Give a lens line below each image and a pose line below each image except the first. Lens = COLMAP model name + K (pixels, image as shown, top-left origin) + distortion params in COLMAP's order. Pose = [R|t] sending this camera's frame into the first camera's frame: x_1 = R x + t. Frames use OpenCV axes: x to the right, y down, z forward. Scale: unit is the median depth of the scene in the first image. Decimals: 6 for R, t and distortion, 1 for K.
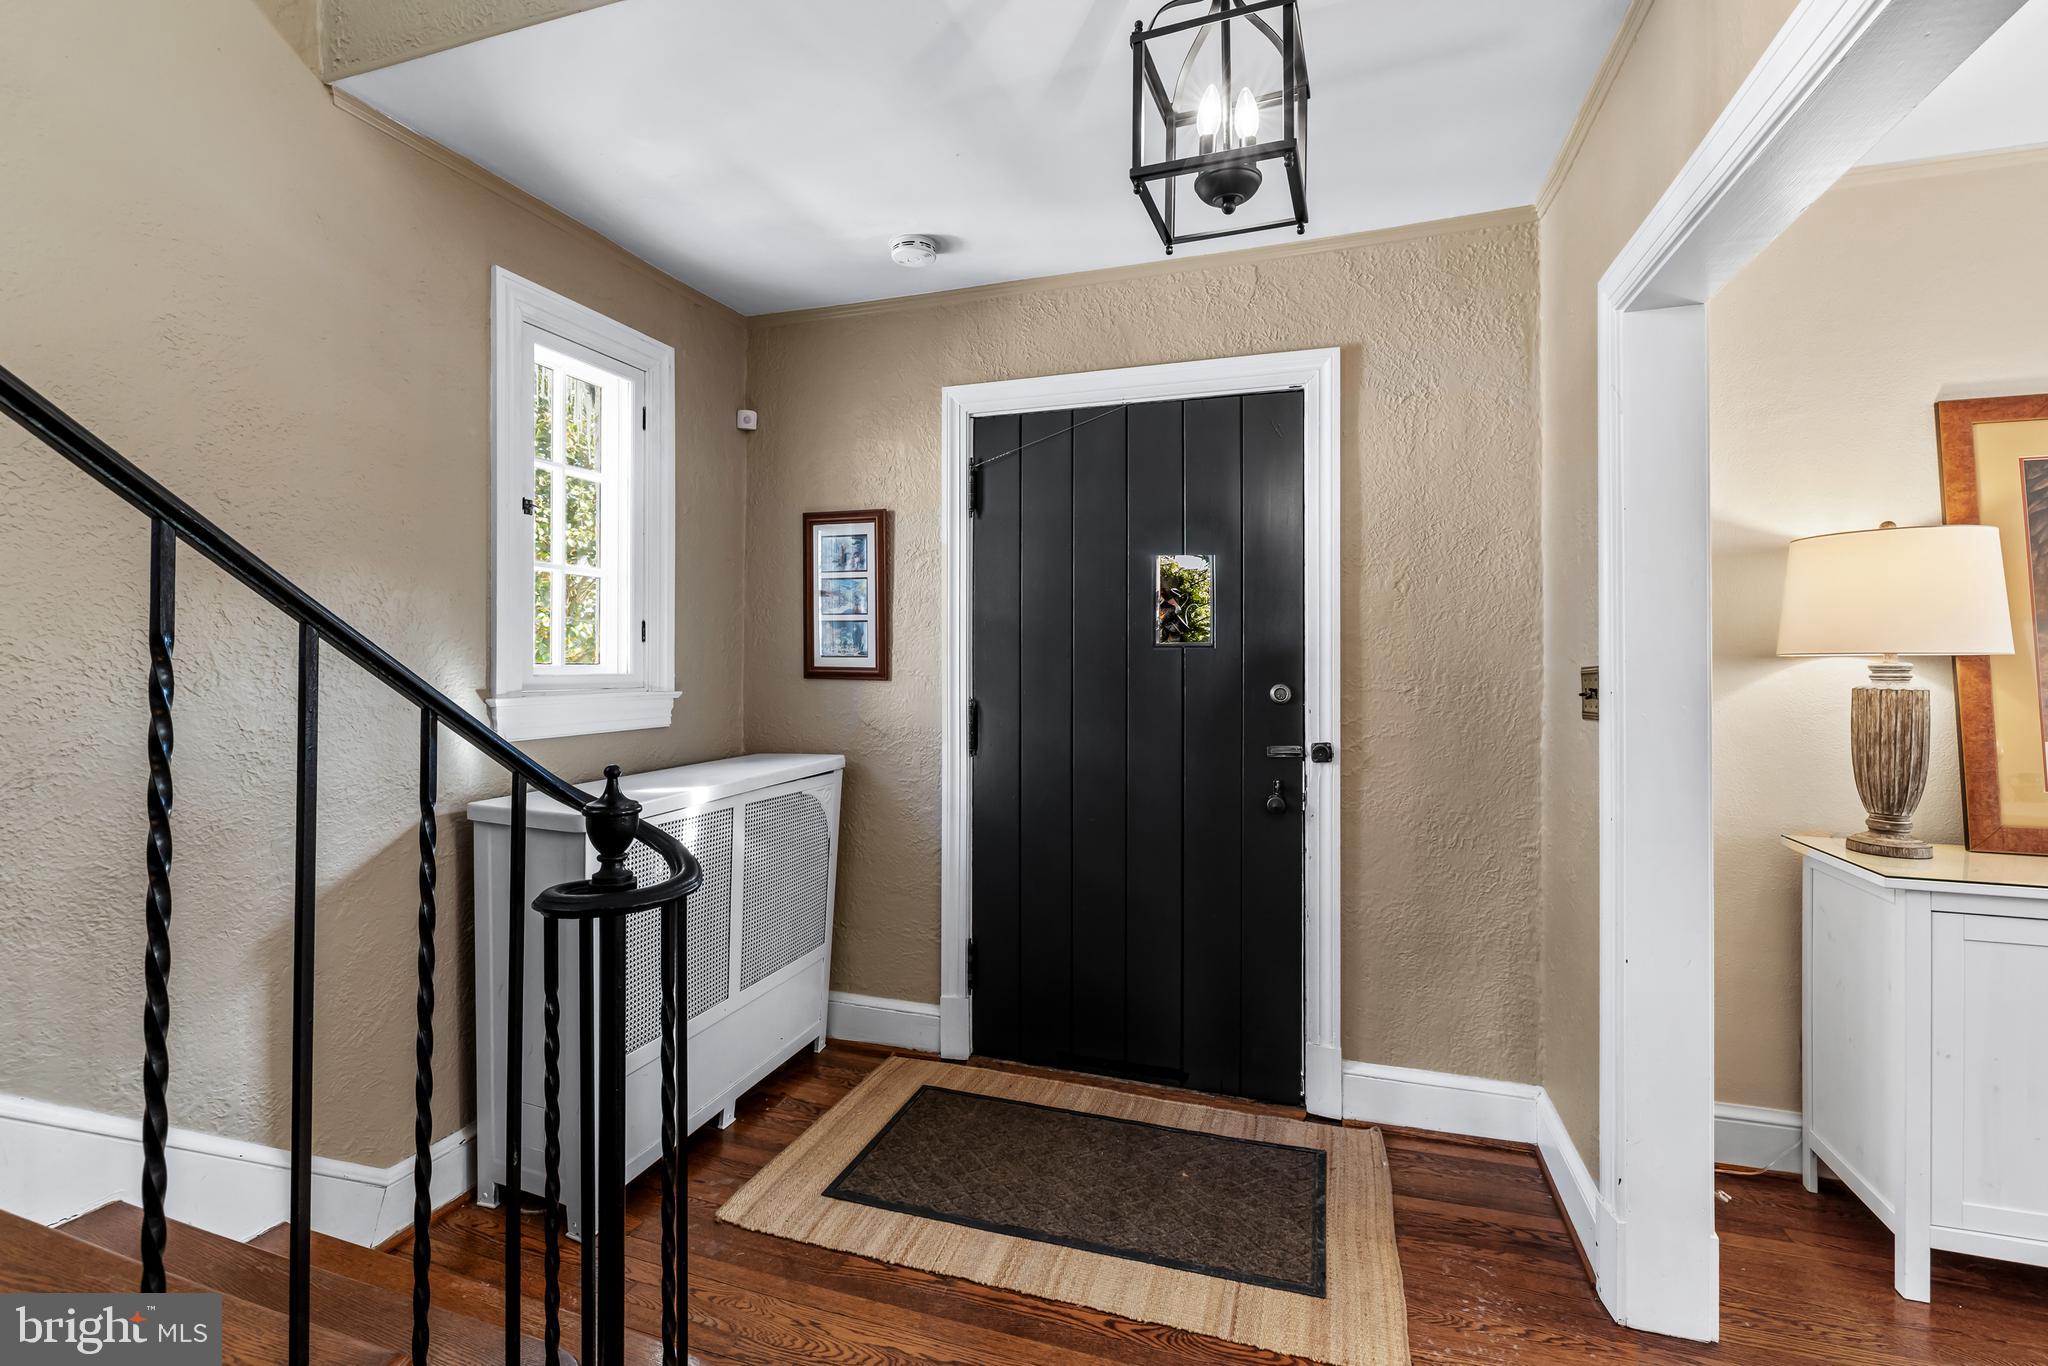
lens RADIAL K [[890.6, 0, 1026.8], [0, 890.6, 668.2], [0, 0, 1]] dist [0.000262, 0.000138]
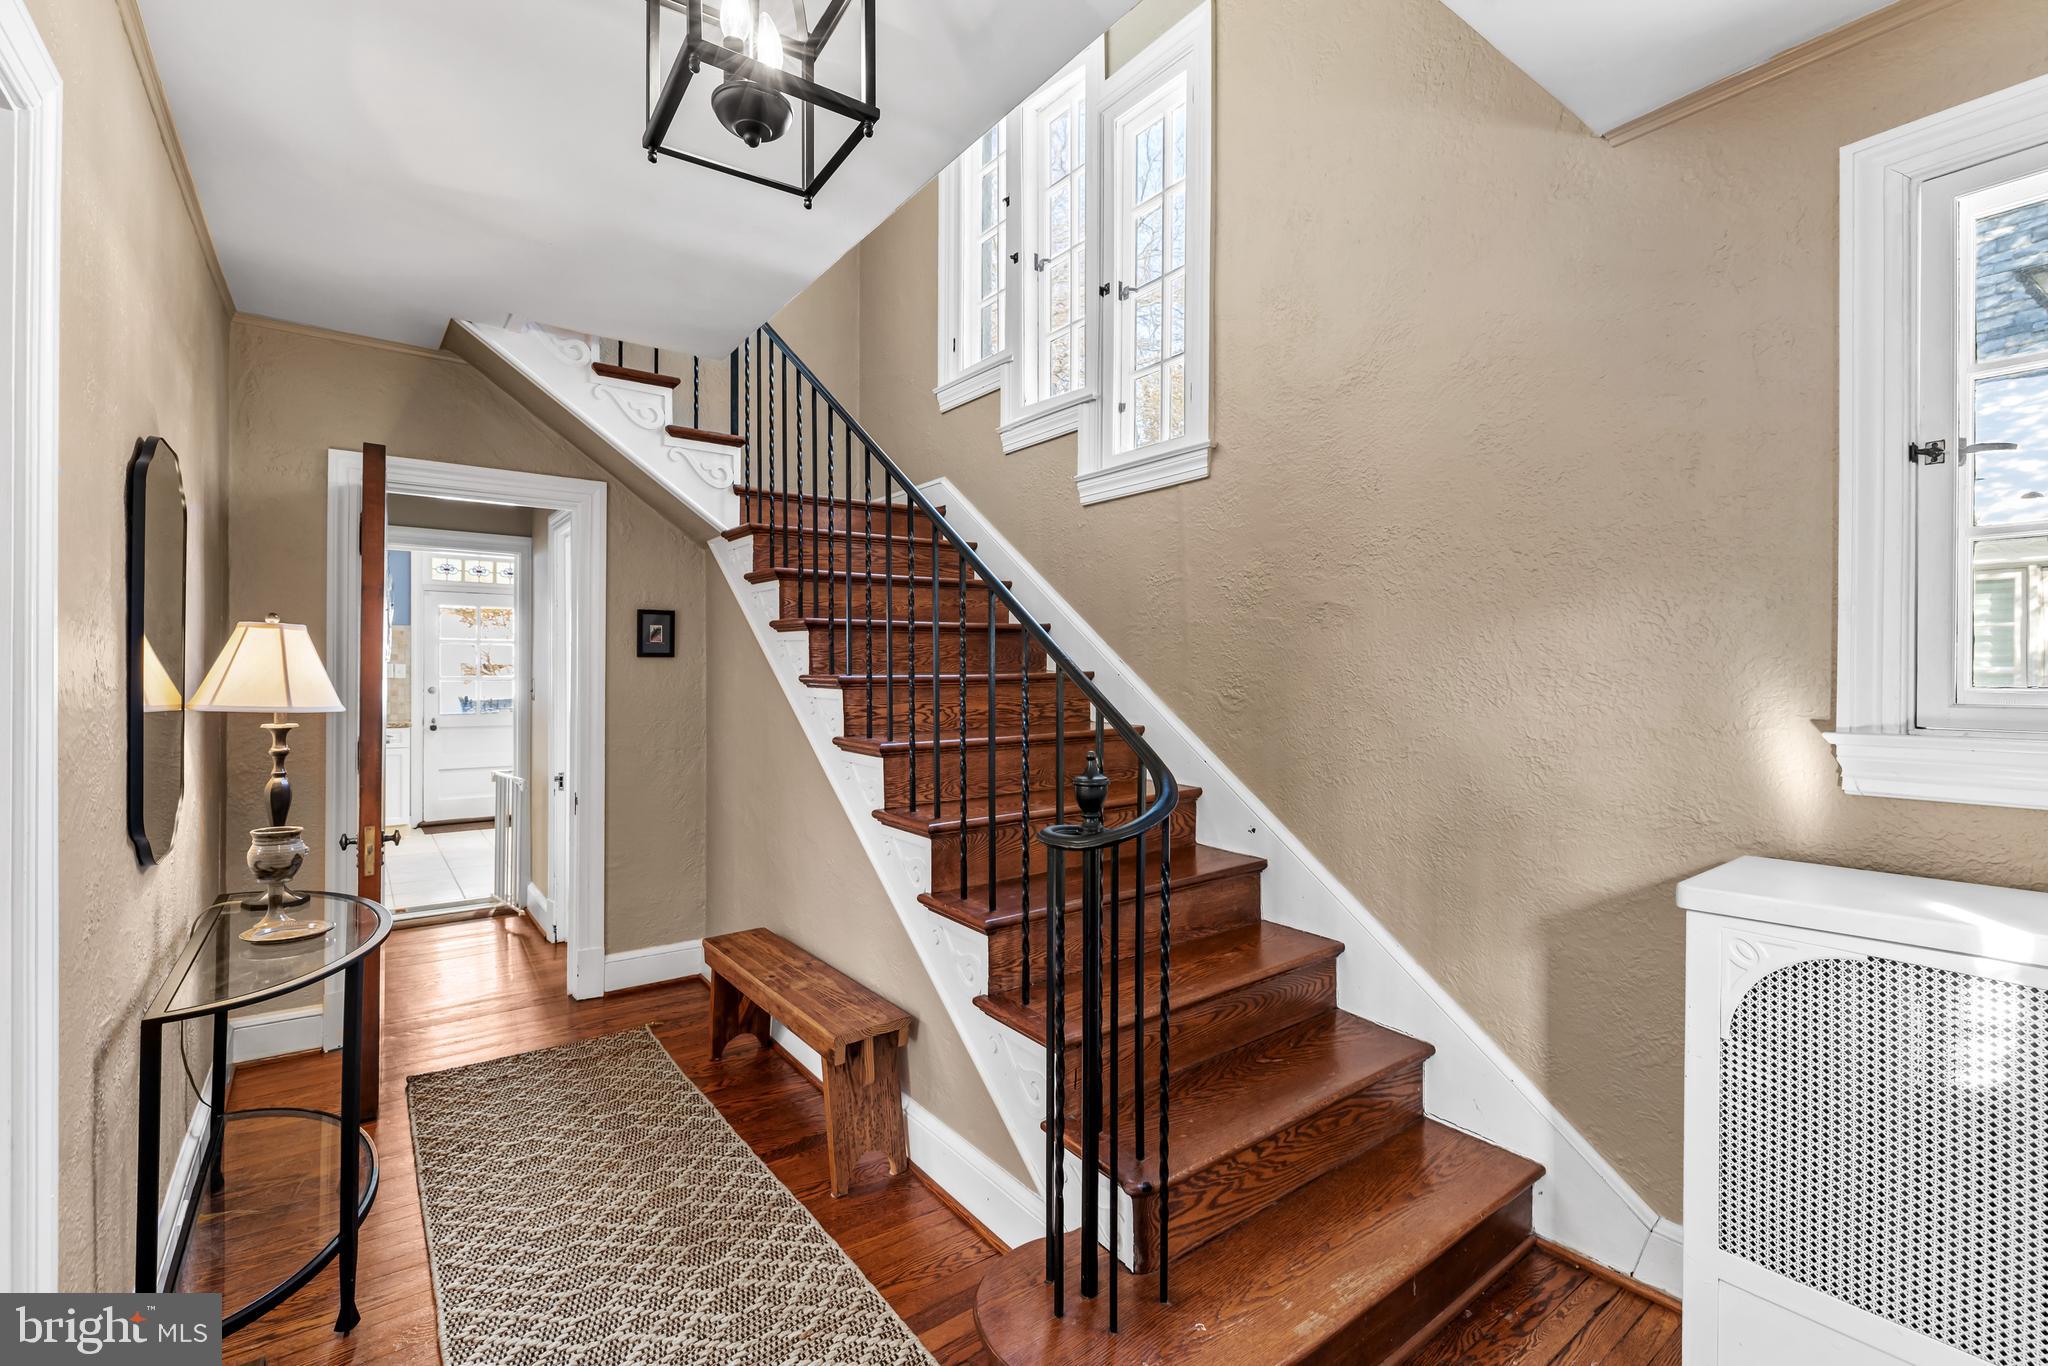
lens RADIAL K [[890.6, 0, 1022.5], [0, 890.6, 678.9], [0, 0, 1]] dist [0.000262, 0.000138]
pose [[-0.560448, -0.002603, -0.828185, 0.452330], [-0.009865, 0.999945, 0.003532, -0.007068], [0.828131, 0.010150, -0.560443, 0.969775]]
